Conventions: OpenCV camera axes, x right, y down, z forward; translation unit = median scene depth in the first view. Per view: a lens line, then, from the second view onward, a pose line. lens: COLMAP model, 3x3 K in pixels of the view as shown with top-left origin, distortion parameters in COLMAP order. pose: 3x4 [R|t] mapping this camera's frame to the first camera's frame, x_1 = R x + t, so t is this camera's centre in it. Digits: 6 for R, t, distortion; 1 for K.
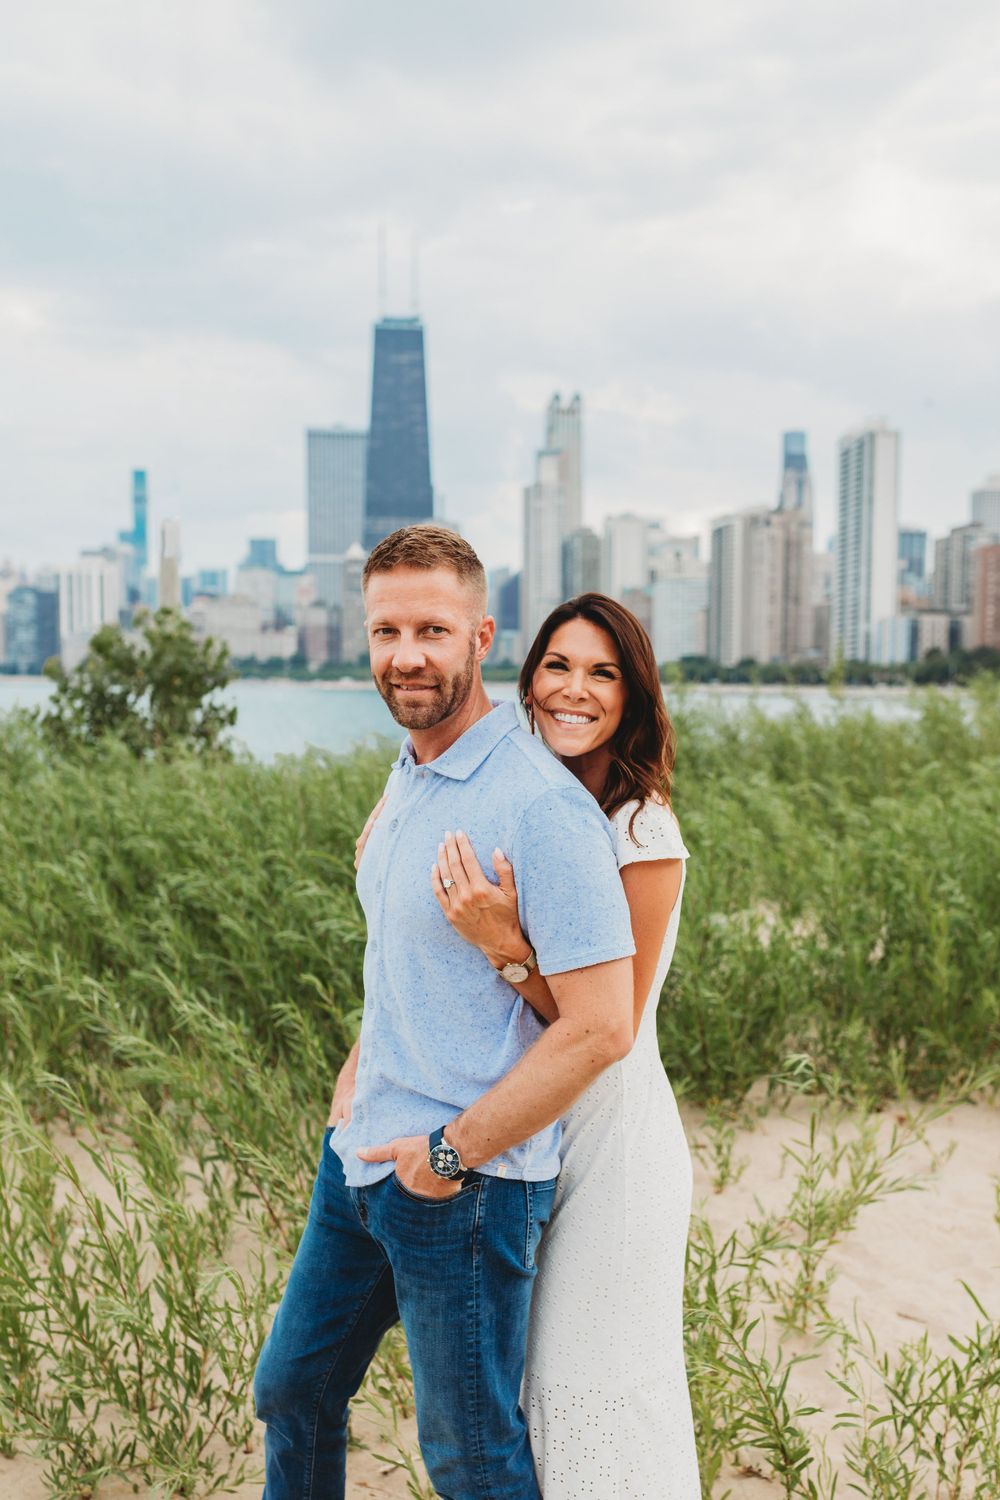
lens RADIAL K [[1243.4, 0, 500.0], [0, 1243.4, 750.0], [0, 0, 1]] dist [0.044506, 0.001153]
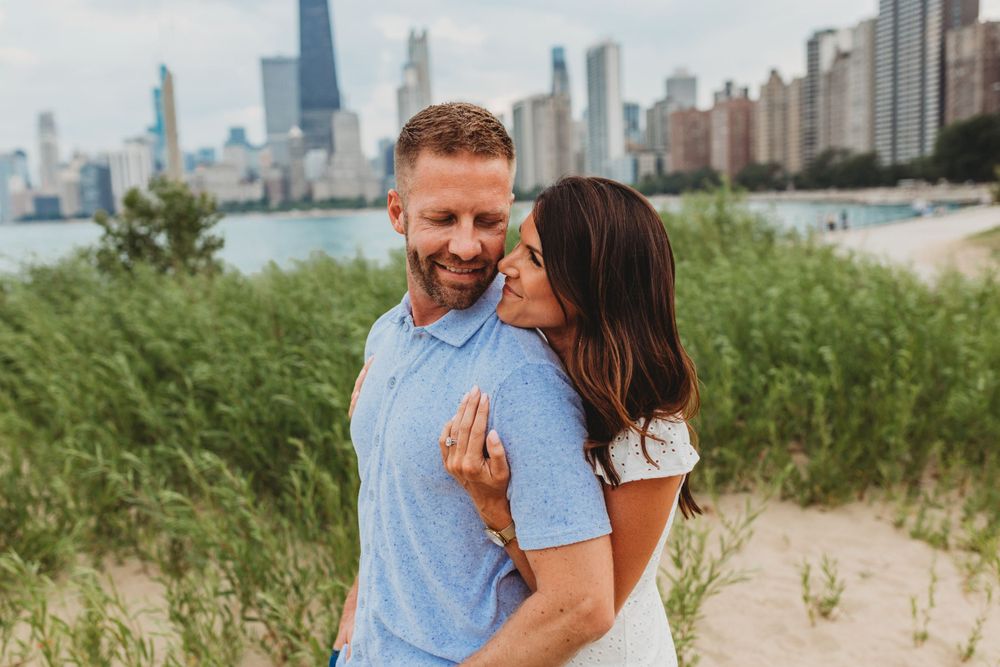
lens RADIAL K [[987.7, 0, 500.0], [0, 987.7, 333.5], [0, 0, 1]] dist [0.006731, 0.027225]
pose [[0.996285, -0.060815, 0.060969, 0.055591], [0.056750, 0.996183, 0.066319, 0.032260], [-0.064770, -0.062612, 0.995934, -0.321479]]
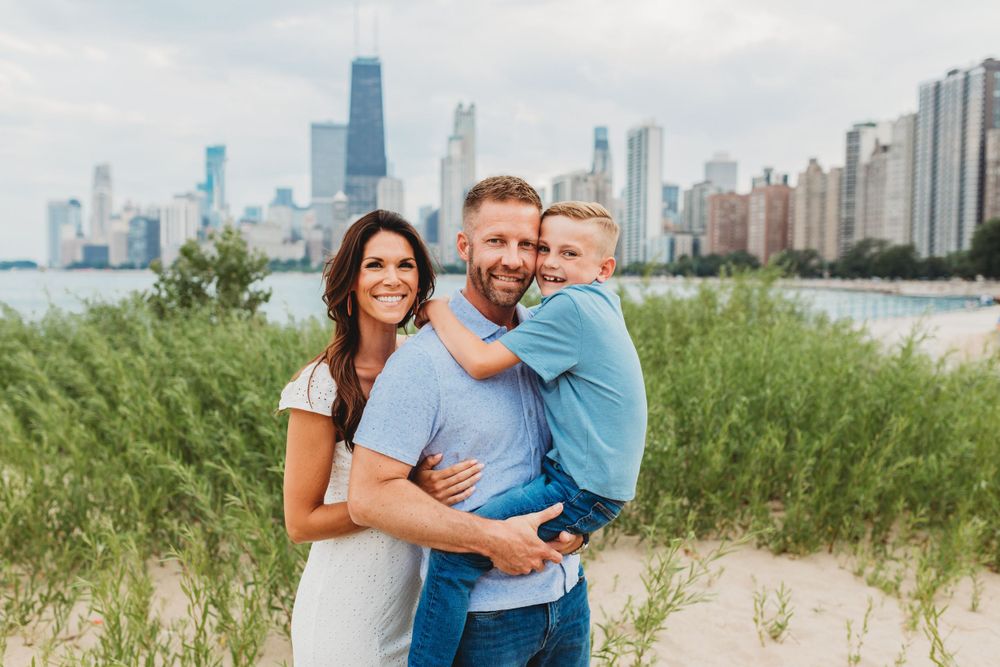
lens RADIAL K [[987.7, 0, 500.0], [0, 987.7, 333.5], [0, 0, 1]] dist [0.006731, 0.027225]
pose [[0.999511, -0.000904, 0.031268, 0.056384], [0.001098, 0.999980, -0.006178, 0.033279], [-0.031261, 0.006209, 0.999492, -0.328858]]
